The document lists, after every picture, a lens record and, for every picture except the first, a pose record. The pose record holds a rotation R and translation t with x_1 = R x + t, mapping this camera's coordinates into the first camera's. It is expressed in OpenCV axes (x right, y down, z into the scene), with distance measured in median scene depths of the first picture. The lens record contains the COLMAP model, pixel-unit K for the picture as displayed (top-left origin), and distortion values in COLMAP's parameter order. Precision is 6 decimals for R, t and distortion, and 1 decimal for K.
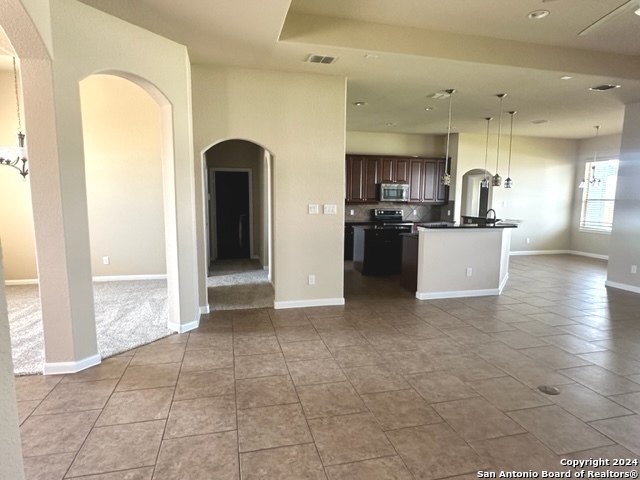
lens RADIAL K [[376.5, 0, 323.2], [0, 376.5, 241.5], [0, 0, 1]] dist [-0.004610, 0.000148]
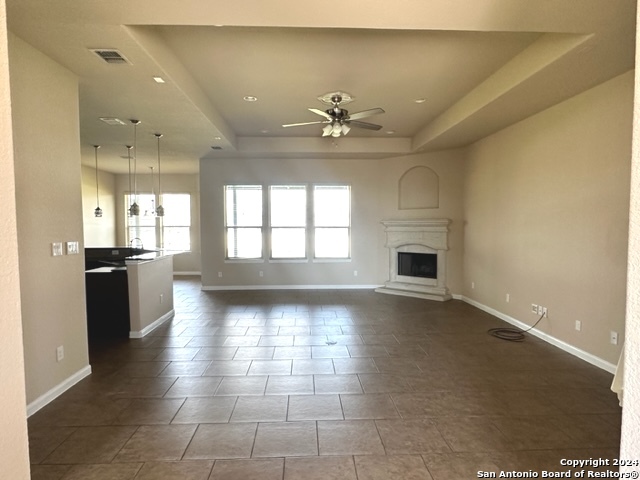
lens RADIAL K [[376.5, 0, 319.5], [0, 376.5, 239.3], [0, 0, 1]] dist [-0.004610, 0.000148]
pose [[0.206860, -0.055588, 0.976790, -0.604122], [0.130202, 0.991068, 0.028827, -0.062690], [-0.969668, 0.121217, 0.212250, 0.396923]]
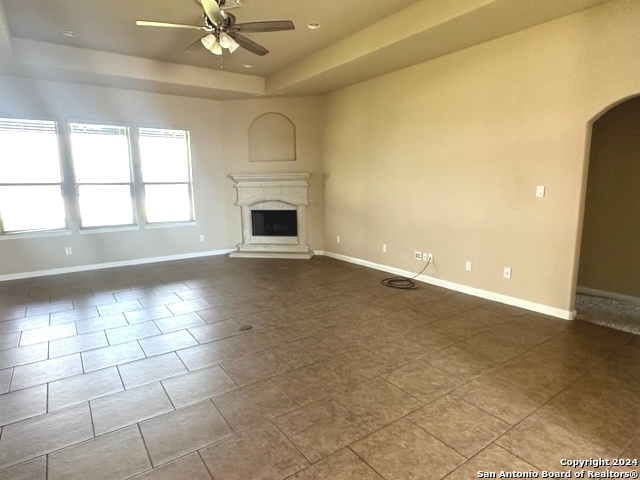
lens RADIAL K [[376.5, 0, 319.8], [0, 376.5, 241.3], [0, 0, 1]] dist [-0.004610, 0.000148]
pose [[-0.352317, -0.157647, 0.922508, -0.381383], [0.127234, 0.968491, 0.214097, -0.079758], [-0.927192, 0.192804, -0.321158, 0.685825]]
